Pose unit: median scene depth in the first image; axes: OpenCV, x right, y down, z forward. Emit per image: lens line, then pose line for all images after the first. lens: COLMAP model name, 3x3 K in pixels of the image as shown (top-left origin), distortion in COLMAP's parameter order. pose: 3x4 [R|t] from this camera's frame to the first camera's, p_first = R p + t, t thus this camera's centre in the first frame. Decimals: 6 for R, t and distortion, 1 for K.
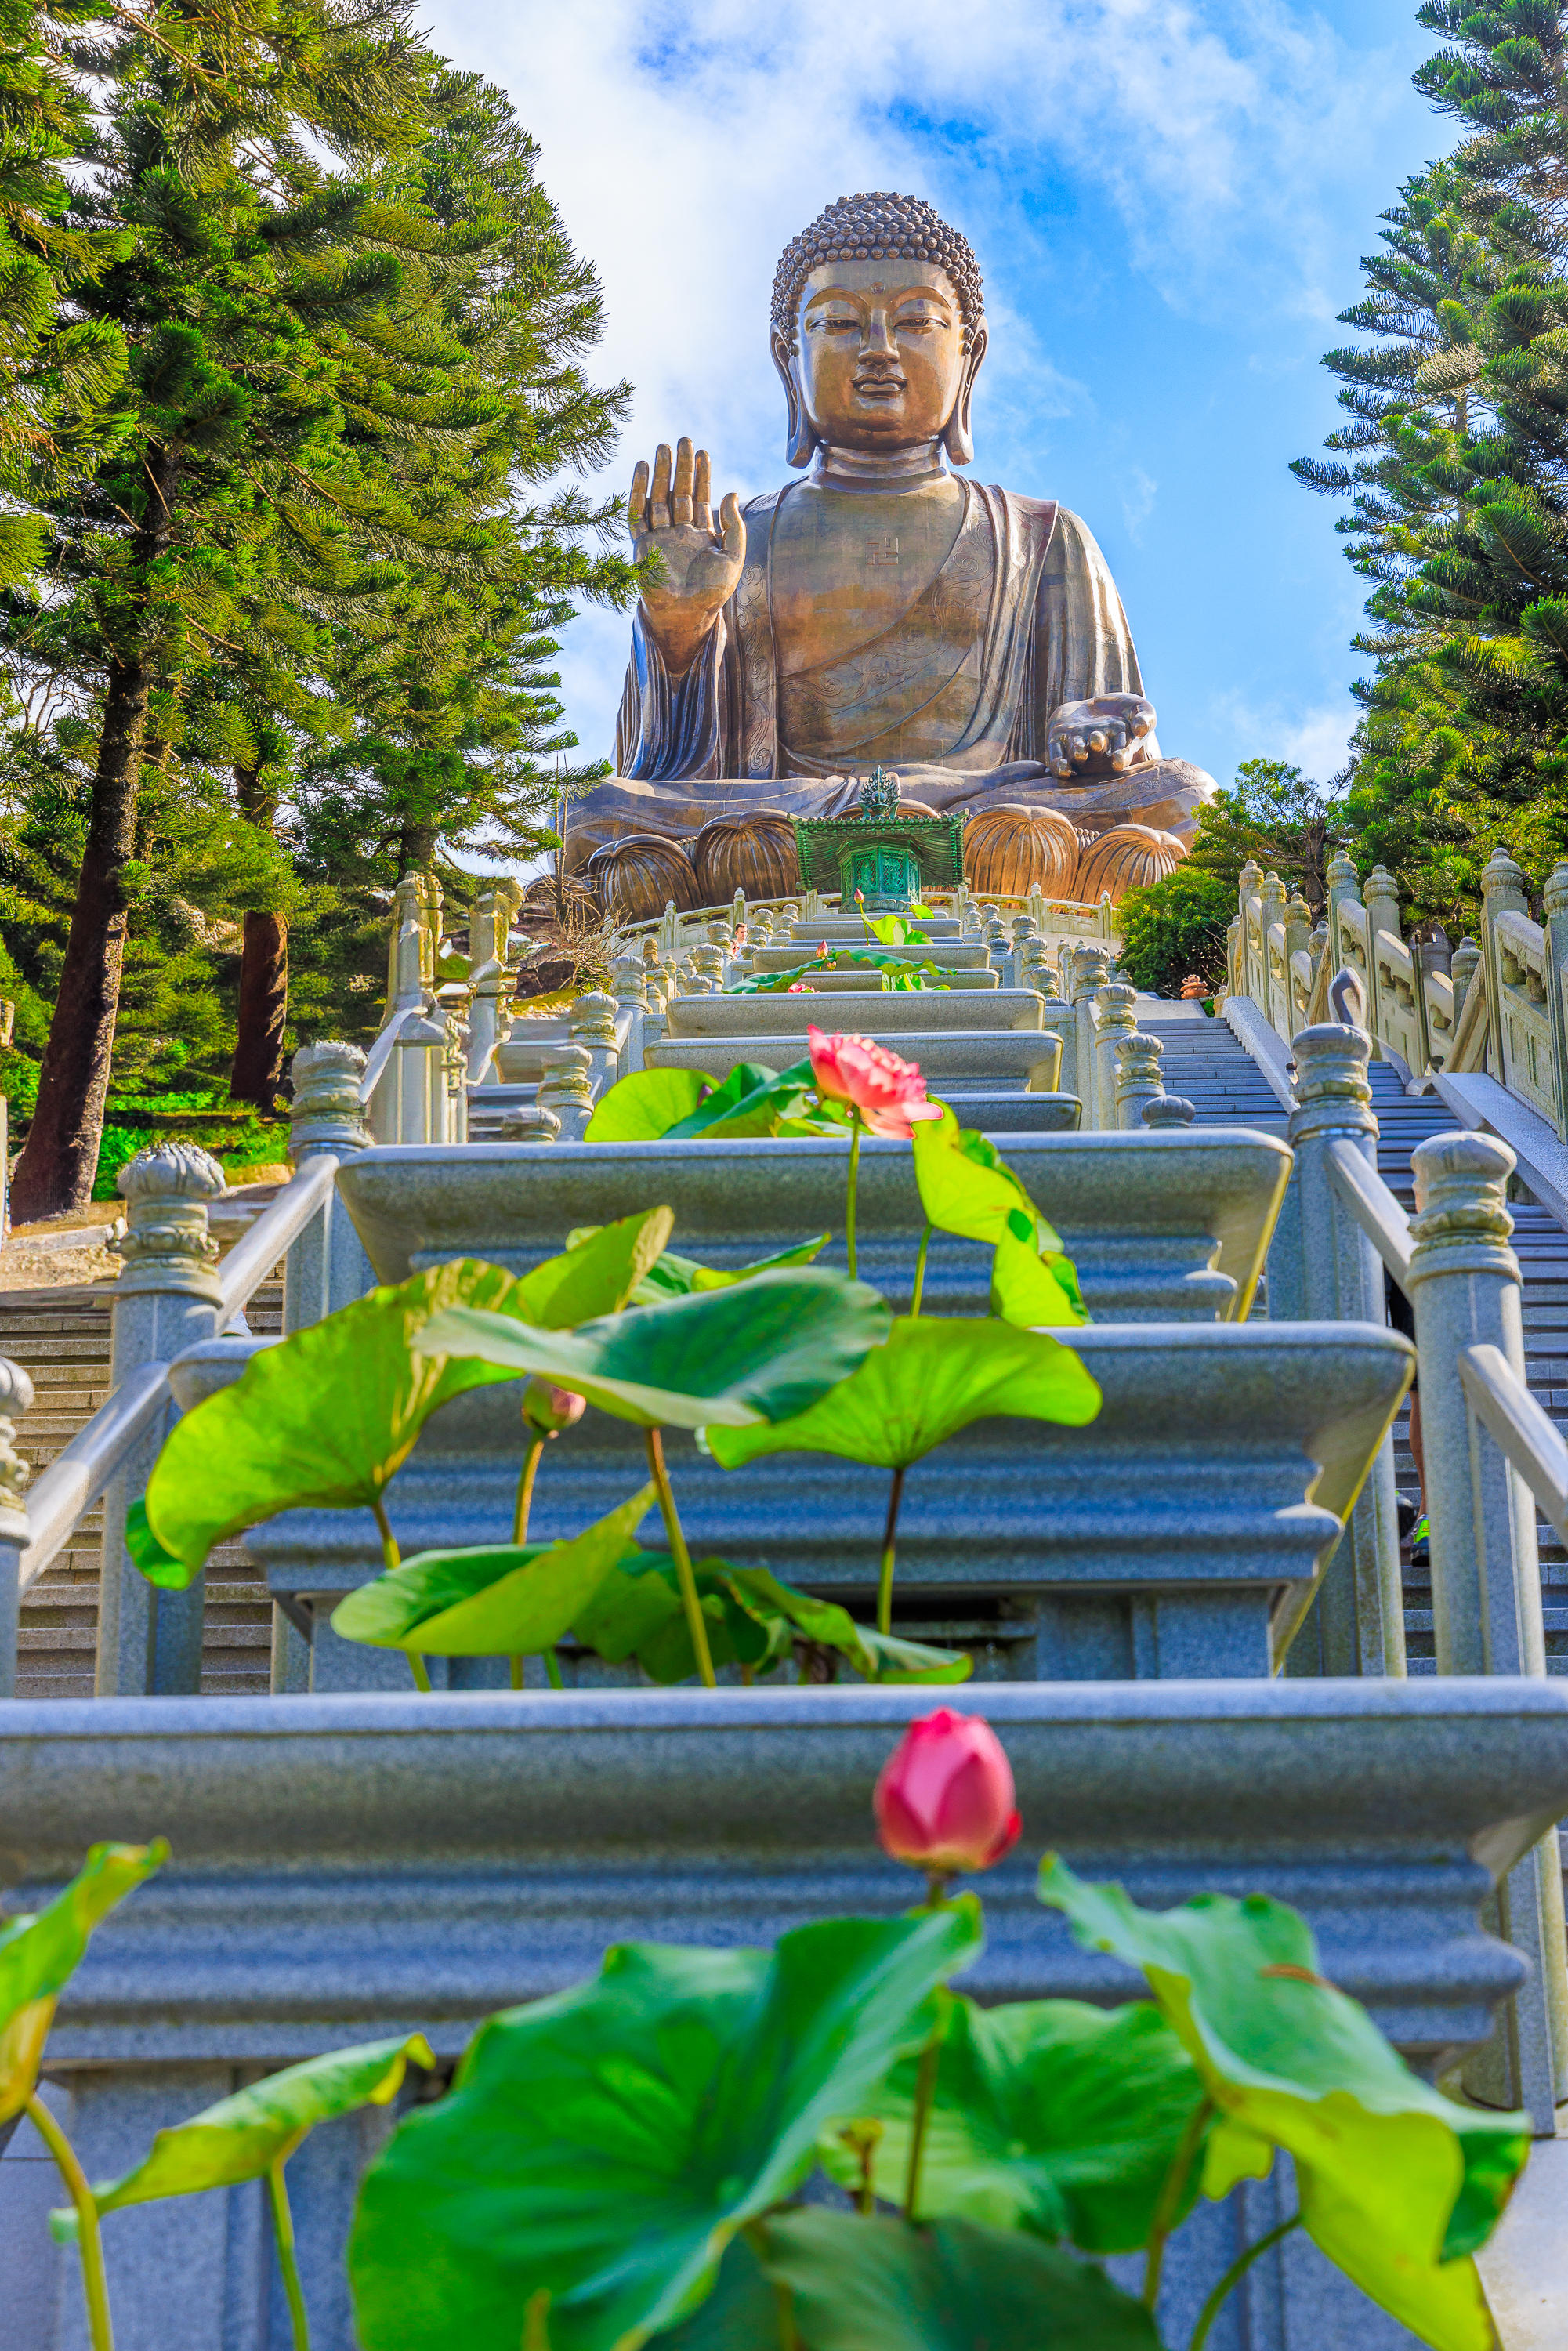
lens RADIAL K [[3713.0, 0, 789.5], [0, 3713.0, 1173.0], [0, 0, 1]] dist [0.002185, 0.000000]
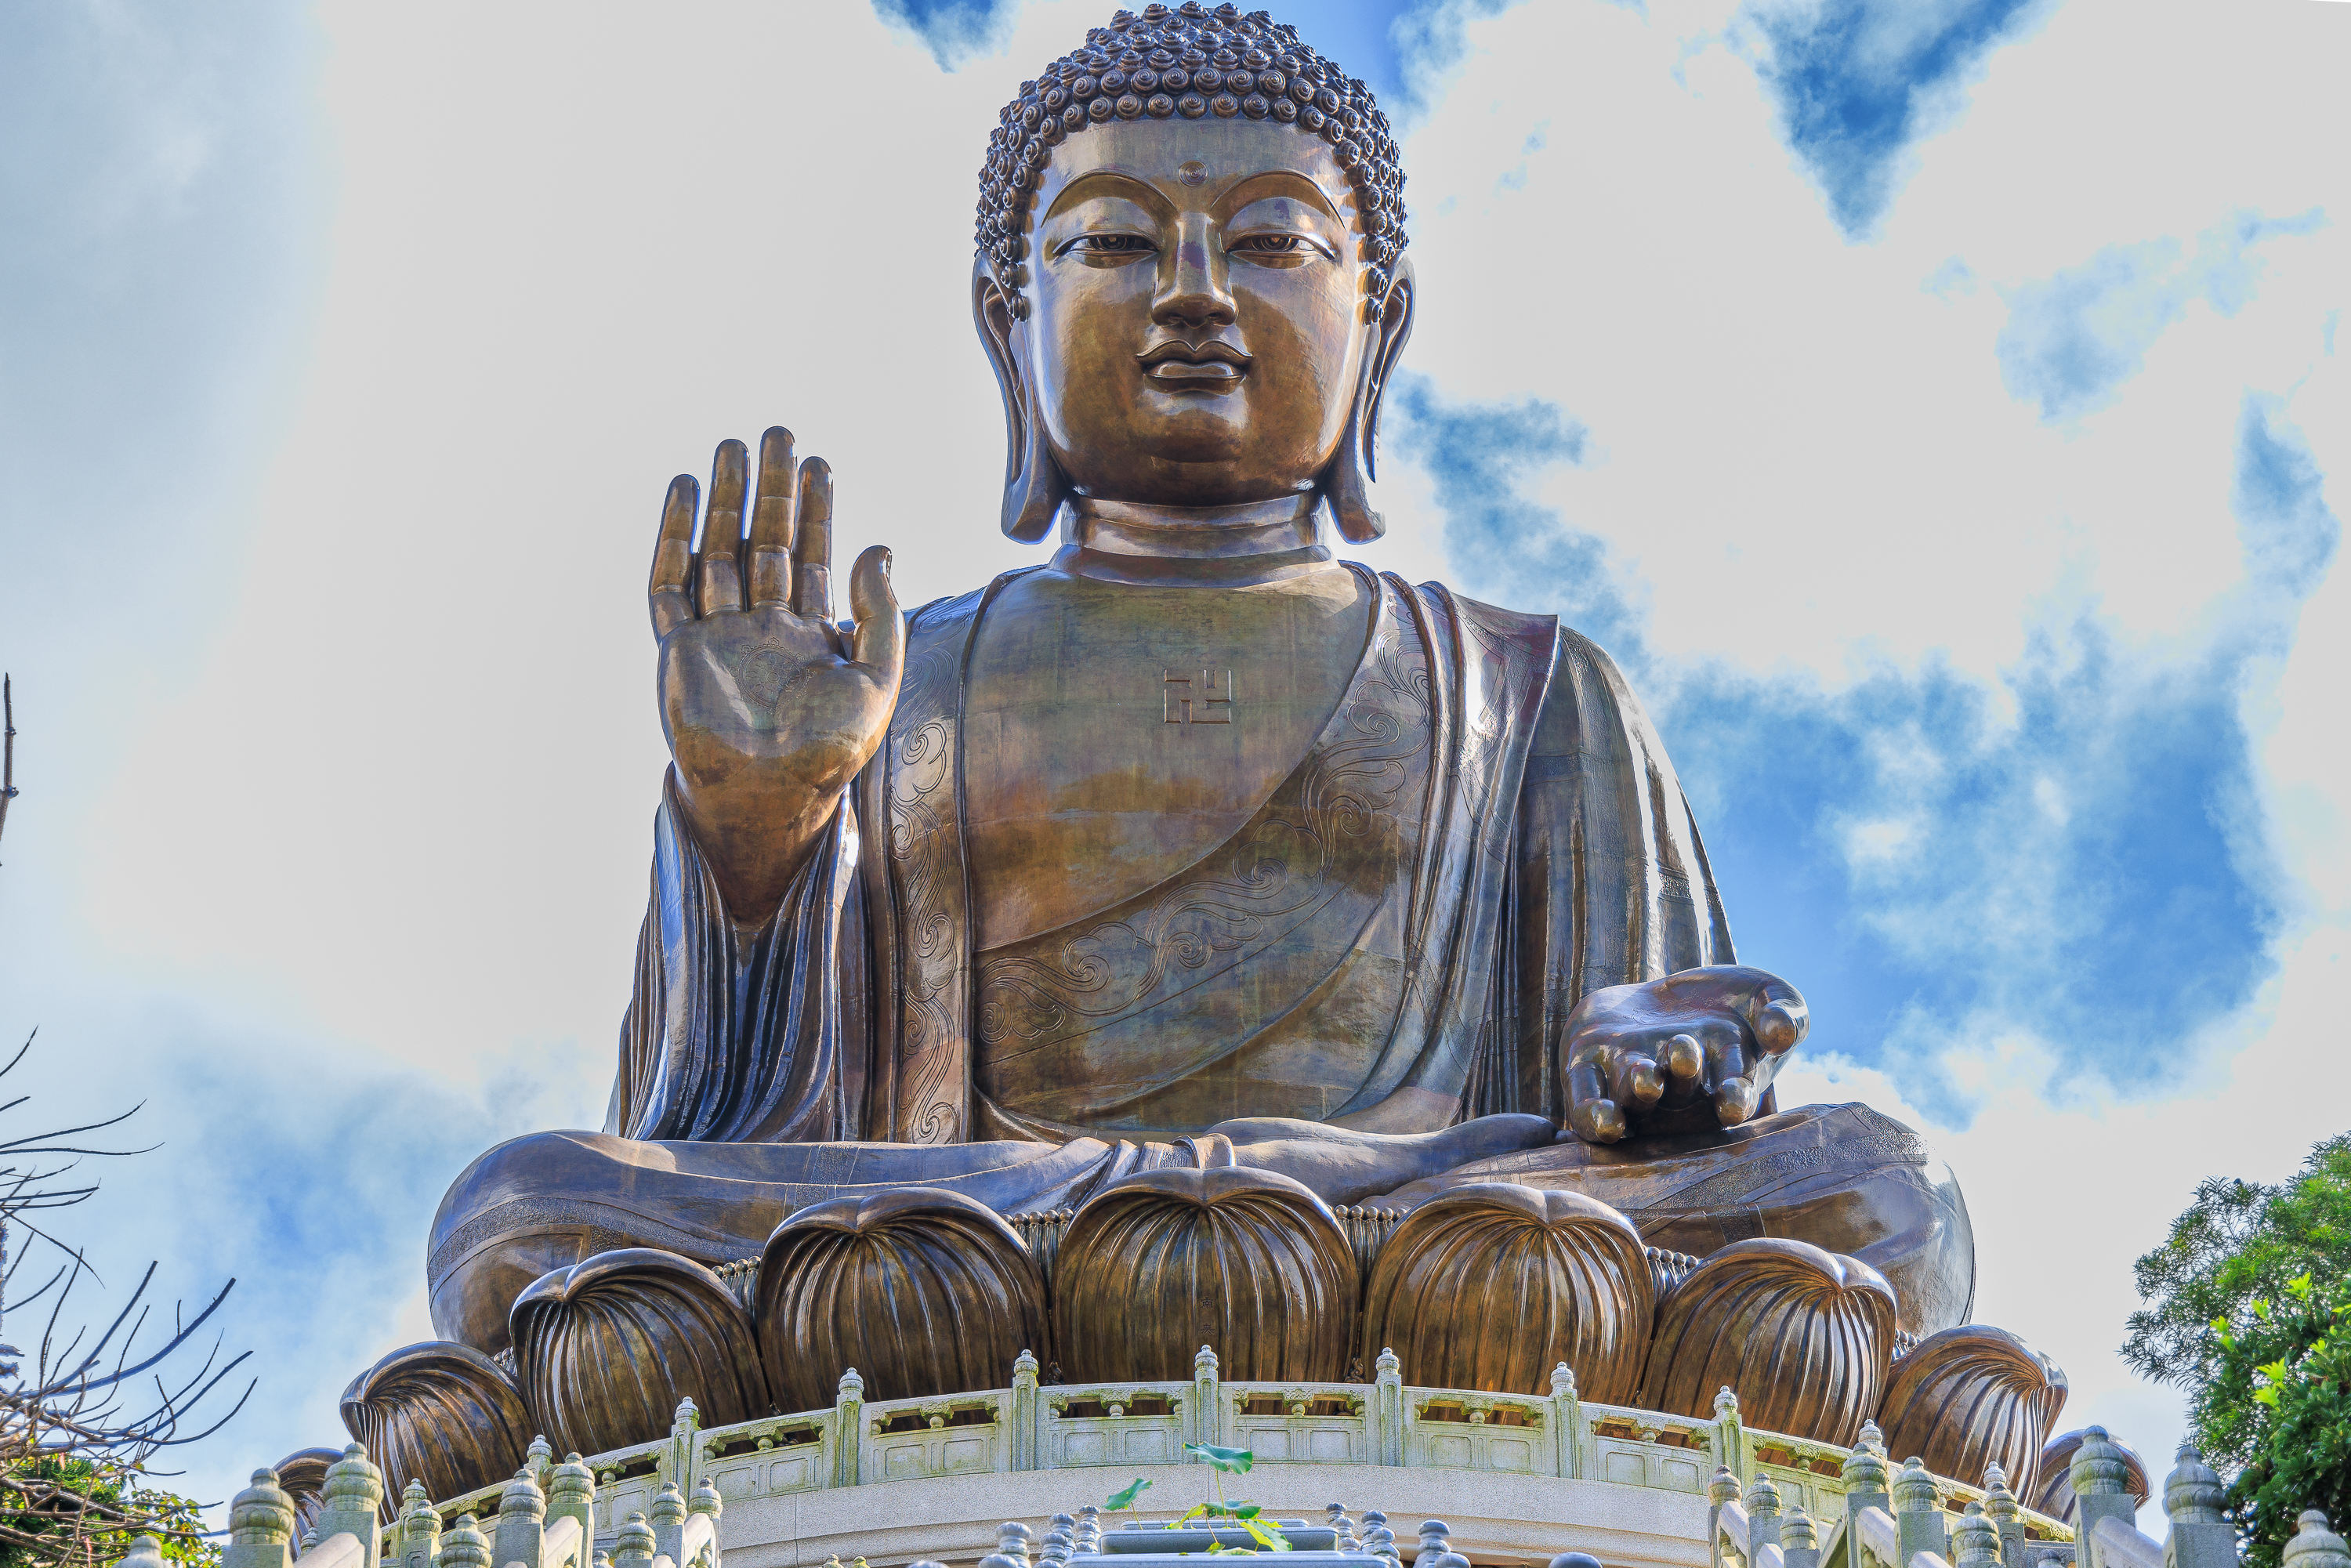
lens RADIAL K [[5408.2, 0, 1305.8], [0, 5408.2, 871.3], [0, 0, 1]] dist [0.016503, 0.000000]
pose [[0.998767, 0.015123, 0.047279, 0.006394], [-0.005868, 0.981753, -0.190070, -0.013885], [-0.049291, 0.189558, 0.980632, 0.325973]]
